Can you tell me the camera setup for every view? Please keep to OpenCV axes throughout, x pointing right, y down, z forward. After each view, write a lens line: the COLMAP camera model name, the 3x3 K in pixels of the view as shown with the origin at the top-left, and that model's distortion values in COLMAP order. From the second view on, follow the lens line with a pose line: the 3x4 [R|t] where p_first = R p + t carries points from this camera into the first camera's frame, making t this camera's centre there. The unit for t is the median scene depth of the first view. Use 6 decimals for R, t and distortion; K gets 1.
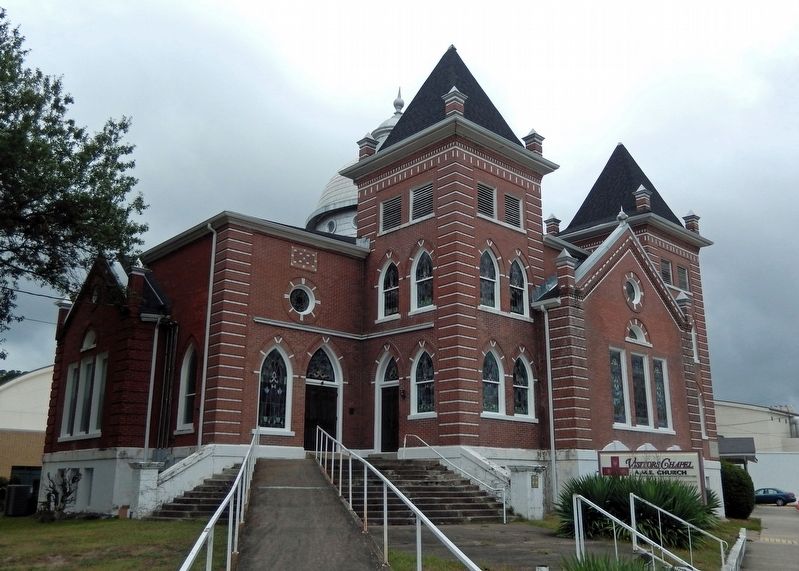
lens RADIAL K [[715.3, 0, 399.3], [0, 715.3, 287.2], [0, 0, 1]] dist [-0.022672, -0.011160]
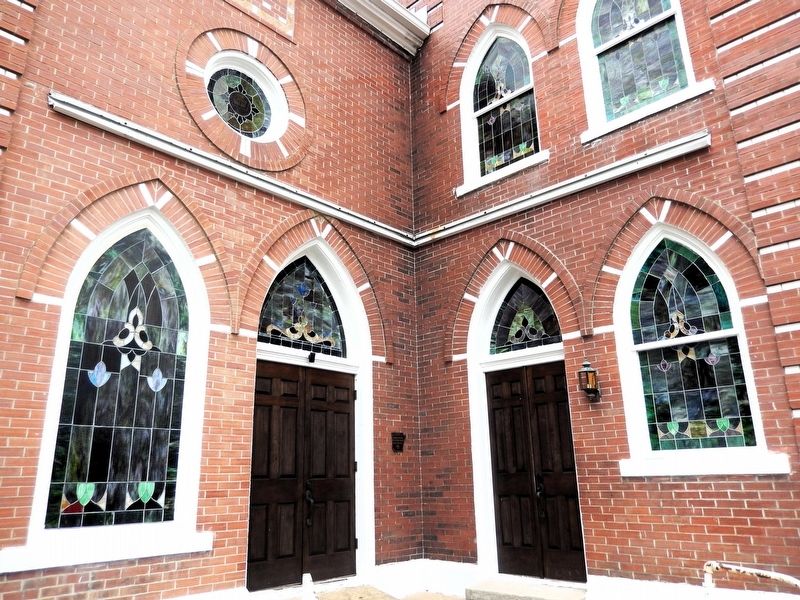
lens RADIAL K [[579.4, 0, 399.7], [0, 579.4, 300.7], [0, 0, 1]] dist [-0.005997, -0.000493]
pose [[0.997032, -0.002348, 0.076952, -0.088773], [0.004504, 0.999602, -0.027863, 0.116844], [-0.076856, 0.028127, 0.996645, 0.742404]]
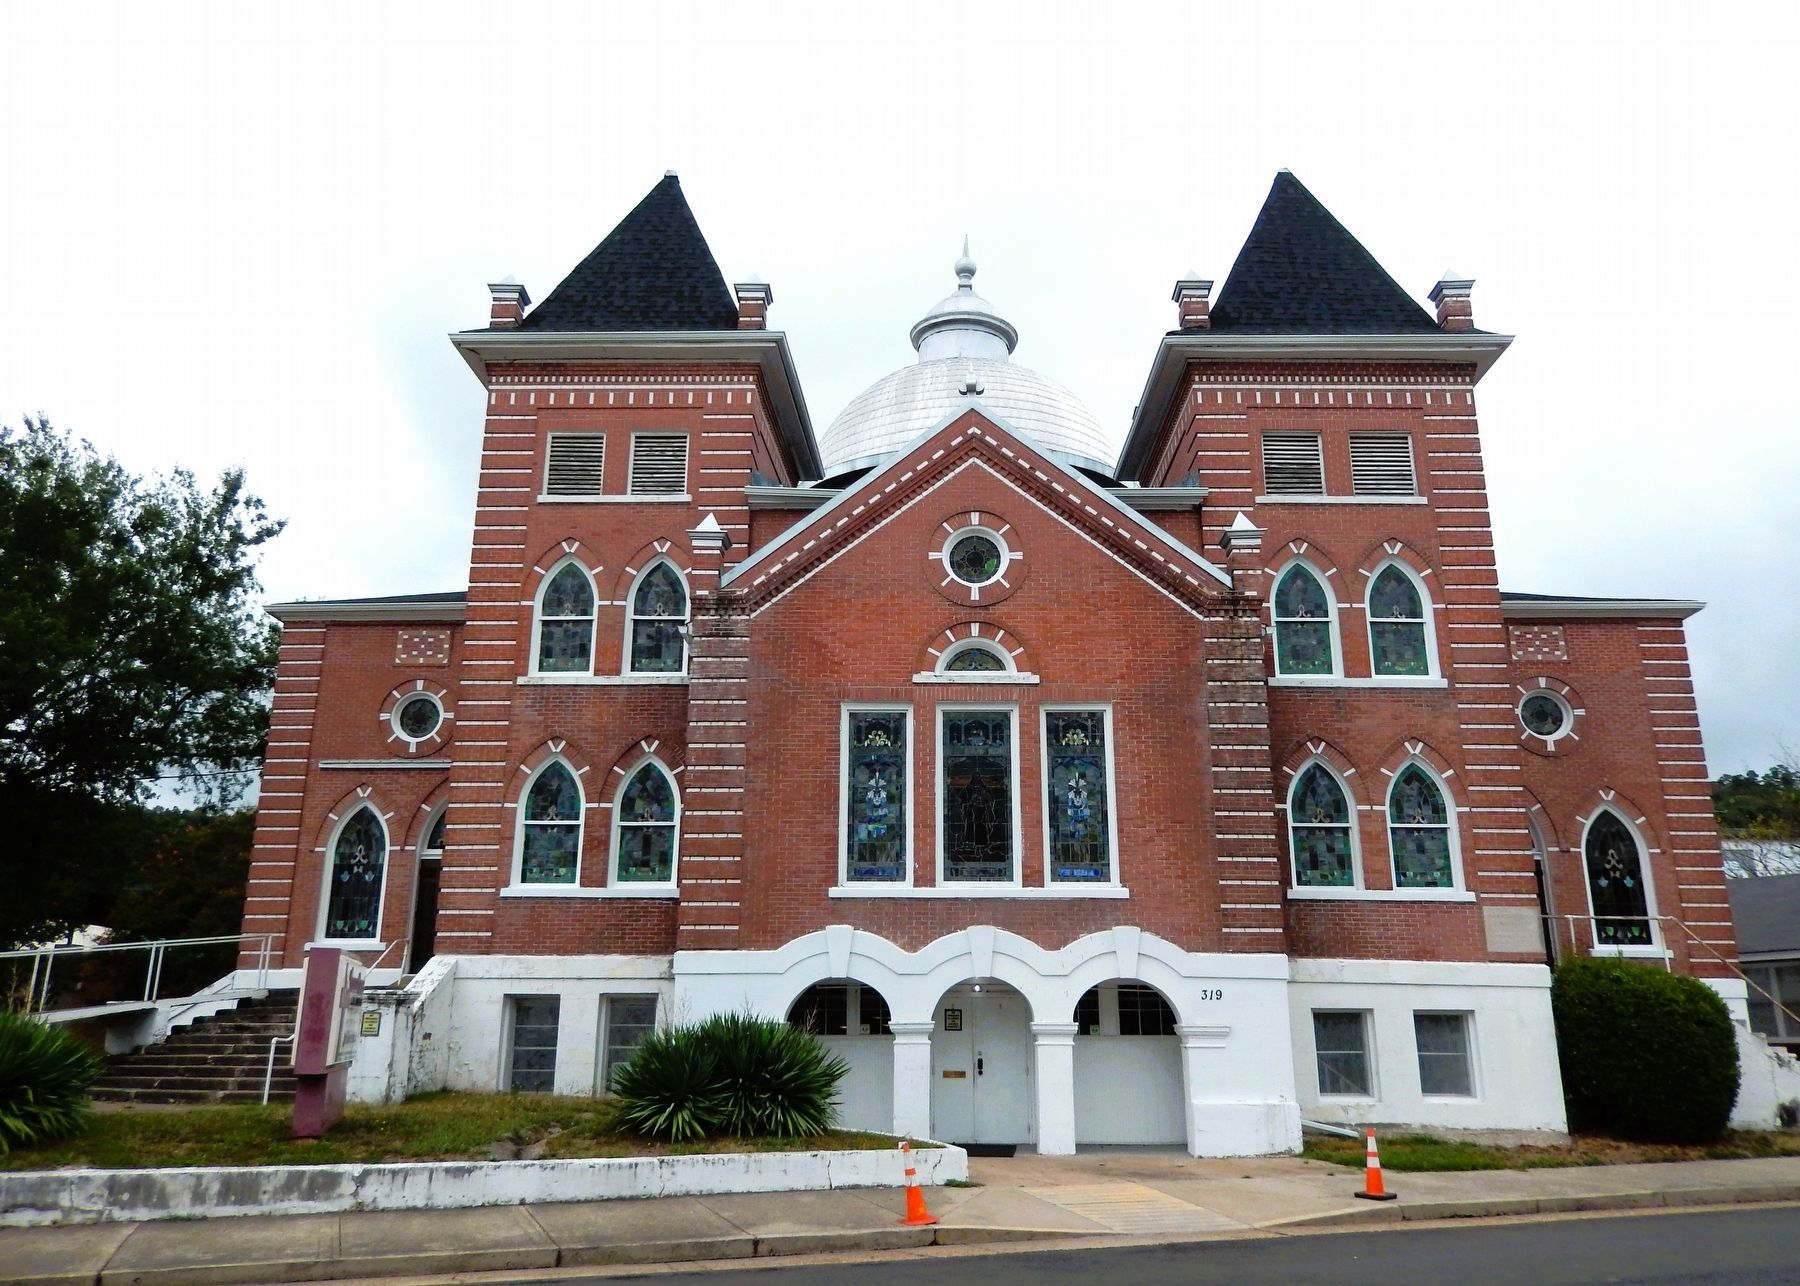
lens RADIAL K [[1319.9, 0, 905.0], [0, 1319.9, 643.0], [0, 0, 1]] dist [0.010870, 0.002889]
pose [[0.735557, -0.197296, -0.648097, 0.882456], [0.181176, 0.979097, -0.092435, 0.132211], [0.652787, -0.049428, 0.755927, 0.445512]]
